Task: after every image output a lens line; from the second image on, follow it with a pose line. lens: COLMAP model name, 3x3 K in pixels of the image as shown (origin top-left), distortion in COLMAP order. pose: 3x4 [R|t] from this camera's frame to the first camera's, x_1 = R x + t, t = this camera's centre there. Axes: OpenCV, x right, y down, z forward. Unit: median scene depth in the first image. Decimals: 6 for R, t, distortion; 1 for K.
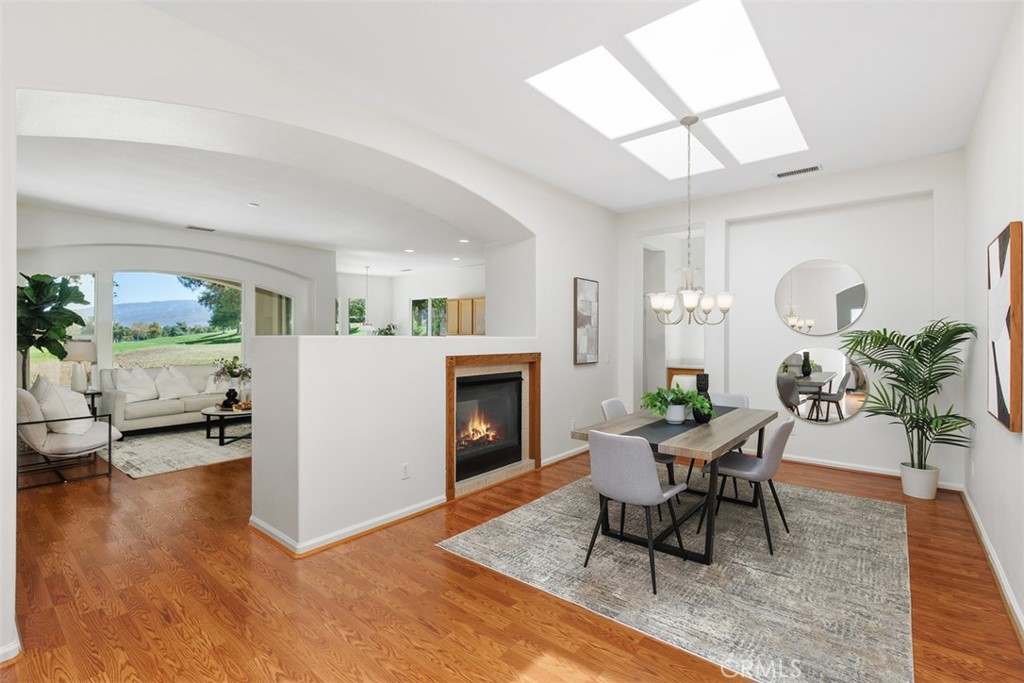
lens RADIAL K [[465.8, 0, 502.1], [0, 465.8, 327.5], [0, 0, 1]] dist [-0.001237, -0.000261]
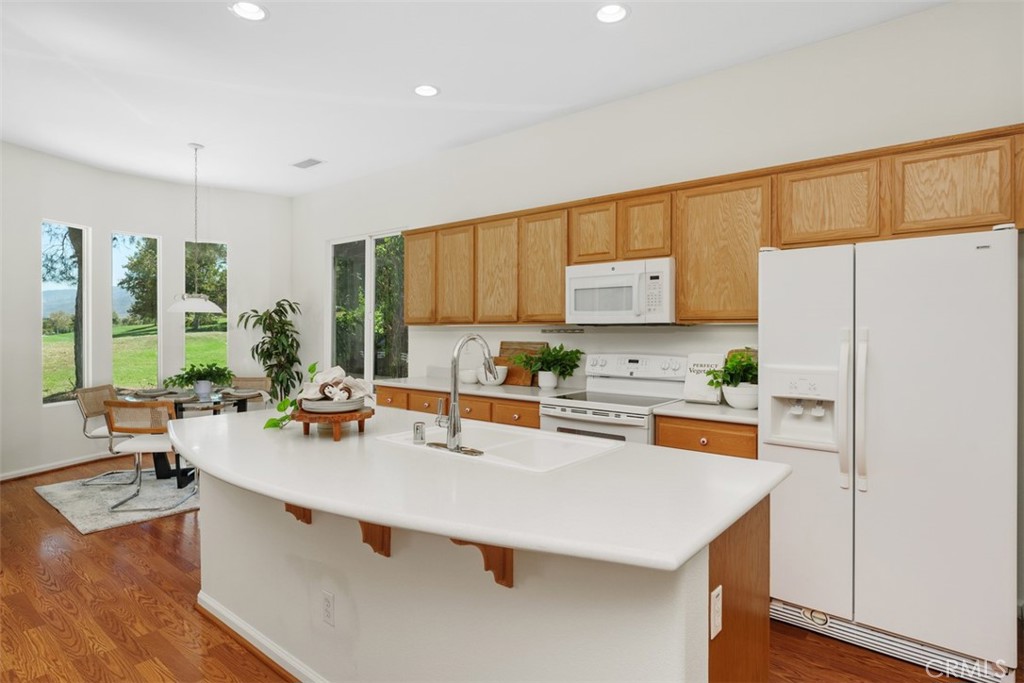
lens RADIAL K [[547.5, 0, 510.6], [0, 547.5, 333.7], [0, 0, 1]] dist [0.000411, -0.000541]
pose [[0.999796, 0.000748, 0.020201, -0.075507], [-0.001300, 0.999625, 0.027344, 0.019775], [-0.020173, -0.027365, 0.999422, 0.982344]]
